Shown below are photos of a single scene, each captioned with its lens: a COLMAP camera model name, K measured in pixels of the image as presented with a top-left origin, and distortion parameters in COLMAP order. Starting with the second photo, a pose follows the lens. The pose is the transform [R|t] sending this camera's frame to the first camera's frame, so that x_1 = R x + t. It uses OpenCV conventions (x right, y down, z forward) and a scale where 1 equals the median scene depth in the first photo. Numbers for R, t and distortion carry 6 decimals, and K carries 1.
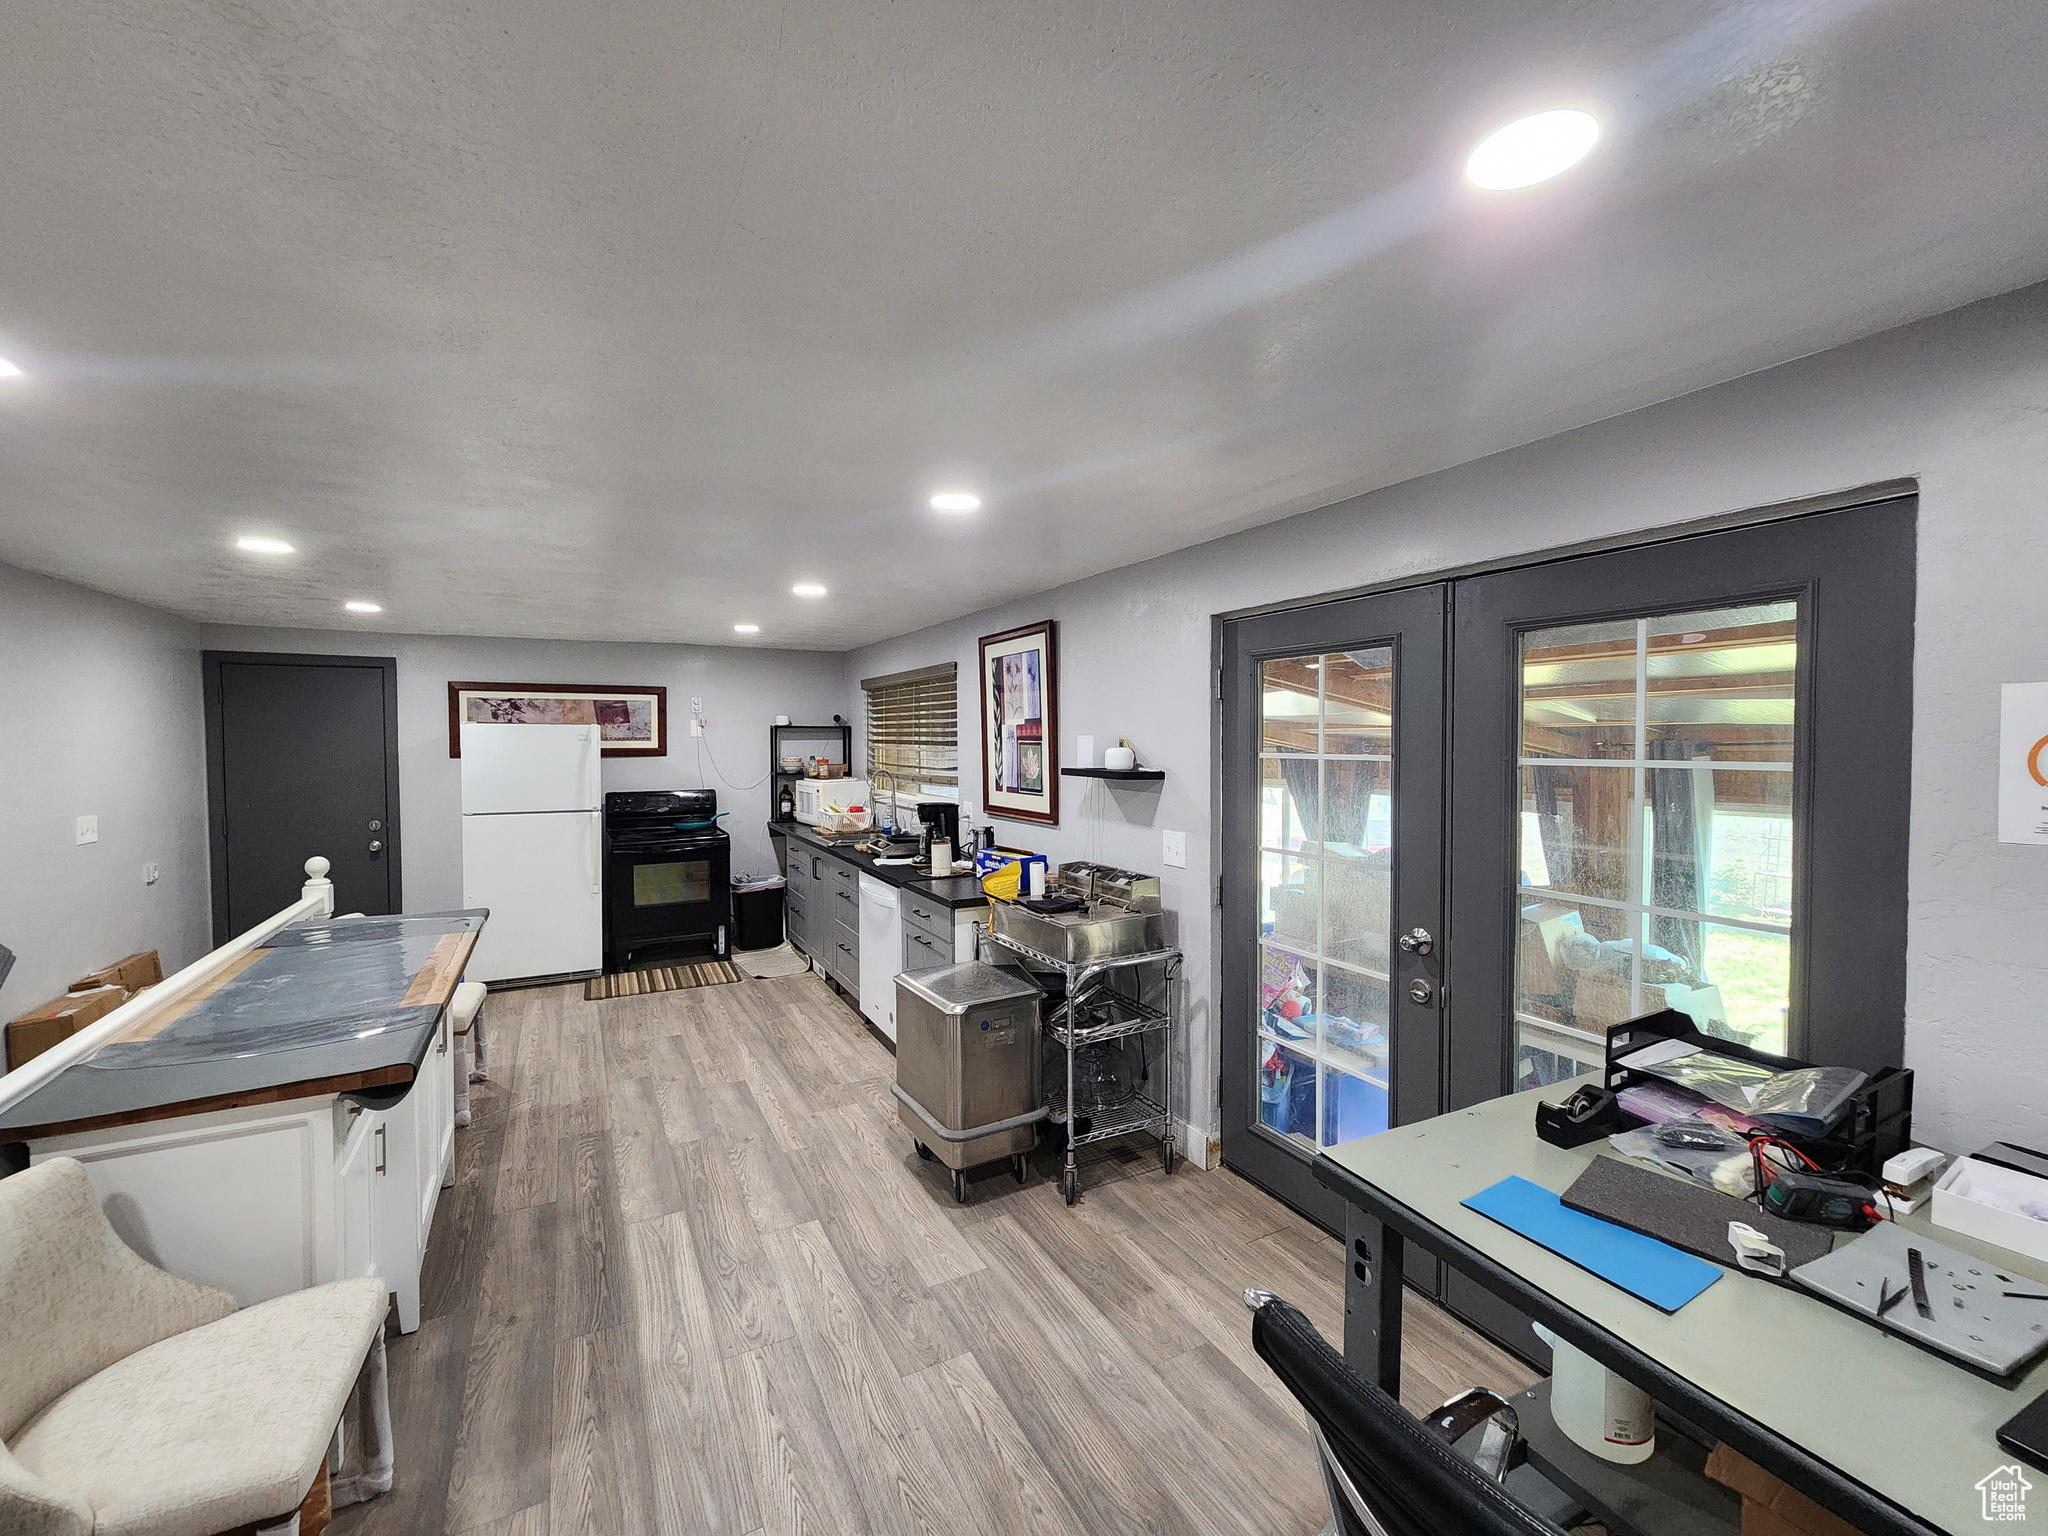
lens RADIAL K [[848.4, 0, 1018.9], [0, 848.4, 763.9], [0, 0, 1]] dist [0.000992, 0.000006]
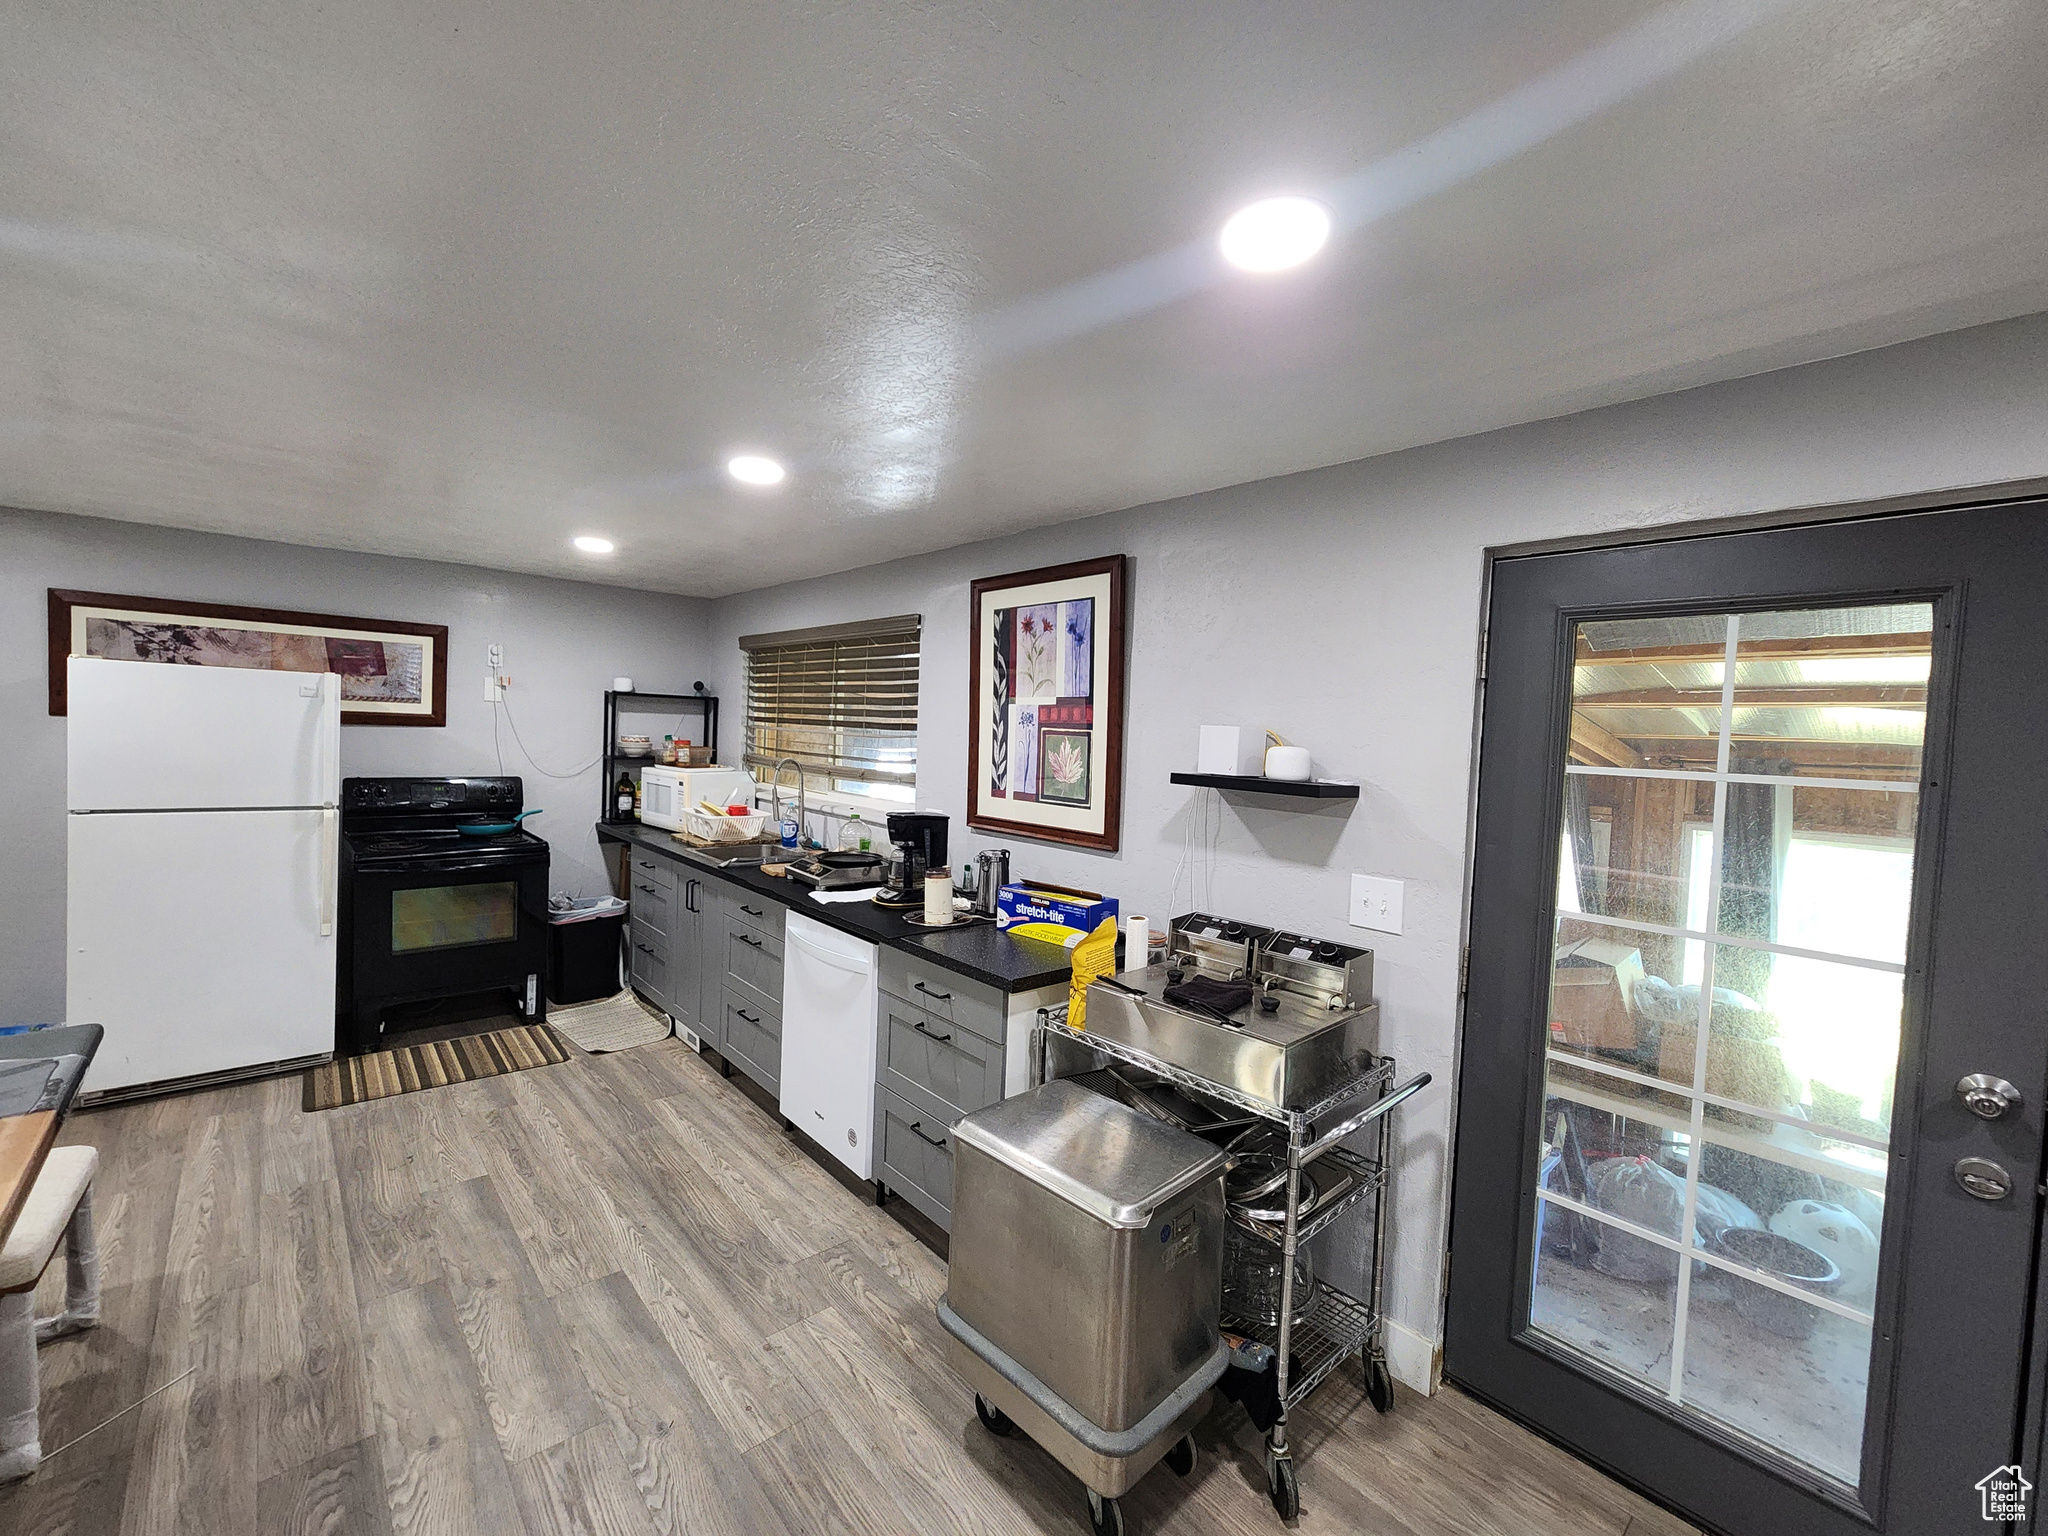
lens RADIAL K [[848.2, 0, 1019.0], [0, 848.2, 763.8], [0, 0, 1]] dist [-0.002223, 0.002474]
pose [[0.970478, 0.031947, 0.239063, -0.193061], [-0.035372, 0.999324, 0.010049, -0.003989], [-0.238581, -0.018209, 0.970952, 0.332681]]
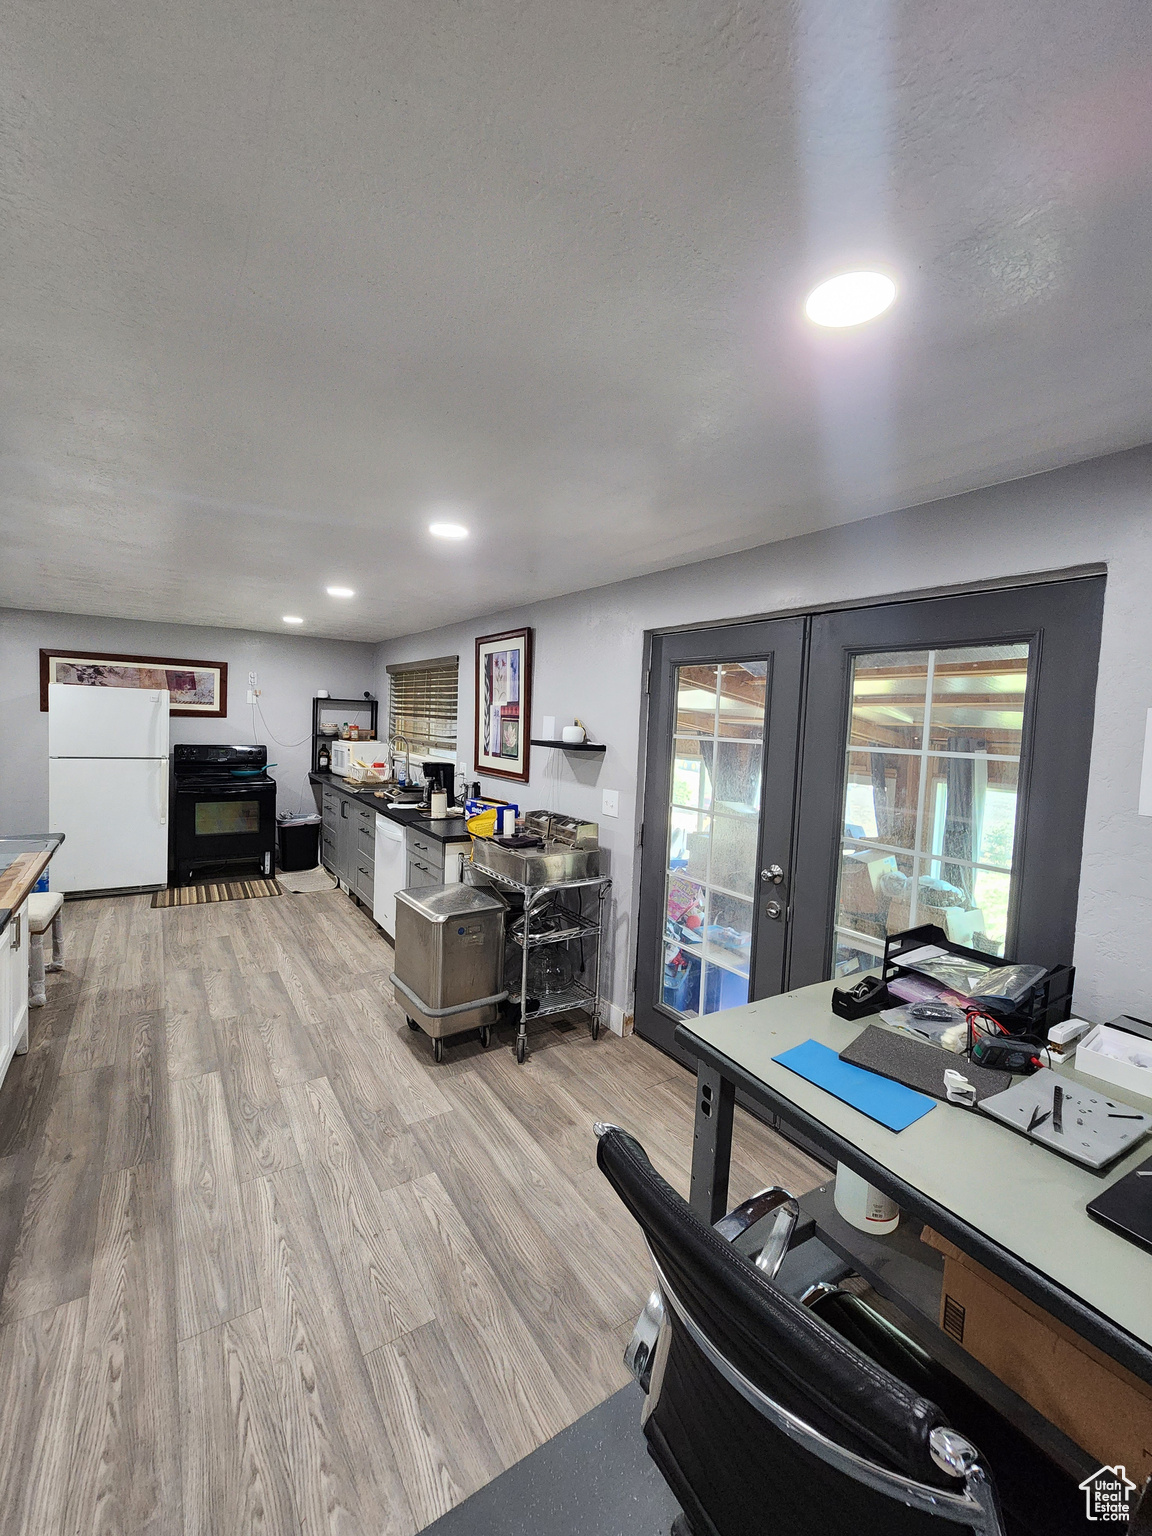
lens RADIAL K [[636.2, 0, 581.2], [0, 636.2, 758.0], [0, 0, 1]] dist [-0.002223, 0.002474]
pose [[0.993891, 0.038452, 0.103455, 0.022840], [-0.041791, 0.998667, 0.030295, 0.000045], [-0.102153, -0.034434, 0.994173, 0.000208]]
